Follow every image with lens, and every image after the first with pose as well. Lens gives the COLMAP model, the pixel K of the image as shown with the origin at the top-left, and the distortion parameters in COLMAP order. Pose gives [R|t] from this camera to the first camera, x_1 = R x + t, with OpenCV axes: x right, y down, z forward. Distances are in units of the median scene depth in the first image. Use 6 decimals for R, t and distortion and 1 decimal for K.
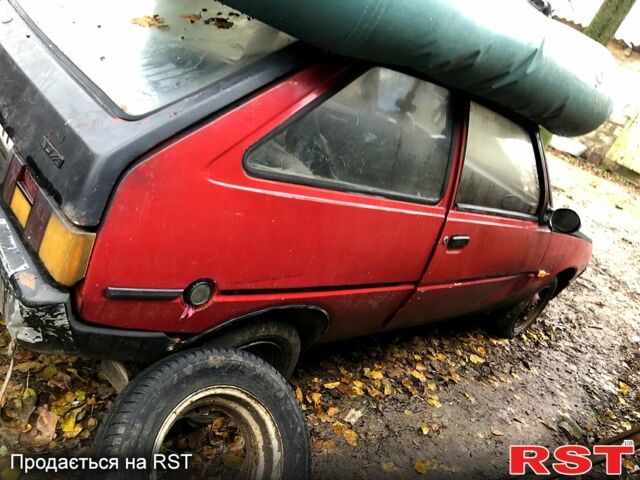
lens RADIAL K [[518.5, 0, 320.0], [0, 518.5, 240.0], [0, 0, 1]] dist [0.011196, 0.002579]
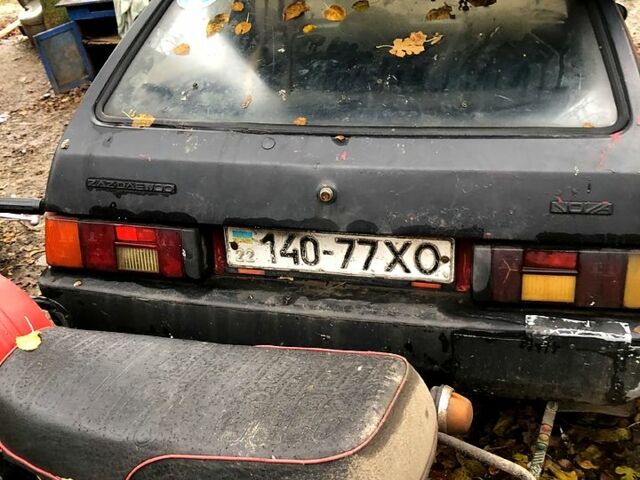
lens RADIAL K [[691.6, 0, 320.0], [0, 691.6, 240.0], [0, 0, 1]] dist [0.129084, -0.404505]
pose [[0.722897, -0.612264, 0.320239, -0.577124], [0.570314, 0.790377, 0.223710, -0.297814], [-0.390079, 0.020917, 0.920544, 0.033752]]
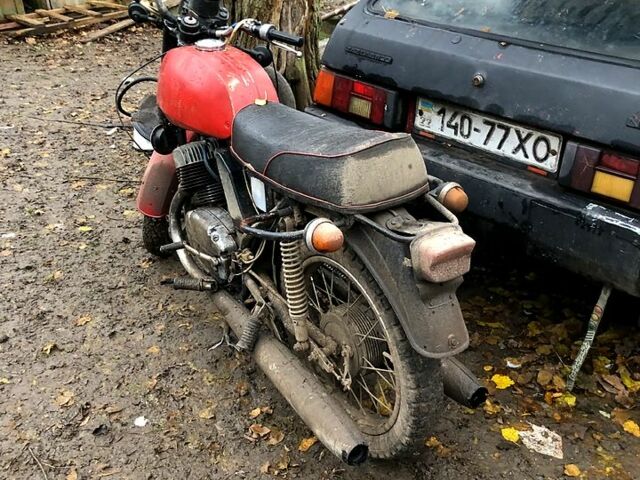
lens RADIAL K [[691.6, 0, 320.0], [0, 691.6, 240.0], [0, 0, 1]] dist [0.129084, -0.404505]
pose [[0.934910, -0.335664, -0.115208, -0.504977], [0.340224, 0.940089, 0.021916, -0.098944], [0.100949, -0.059686, 0.993100, -0.279240]]
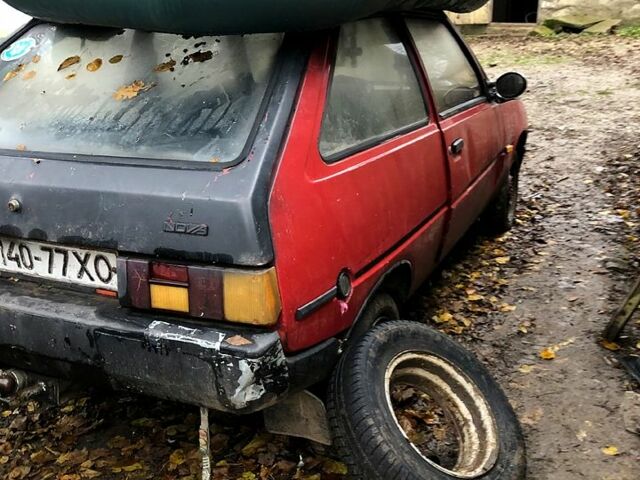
lens RADIAL K [[691.6, 0, 320.0], [0, 691.6, 240.0], [0, 0, 1]] dist [0.129084, -0.404505]
pose [[0.822823, -0.517895, 0.233981, -0.290312], [0.524336, 0.850623, 0.038882, -0.028550], [-0.219166, 0.090691, 0.971463, -0.188324]]
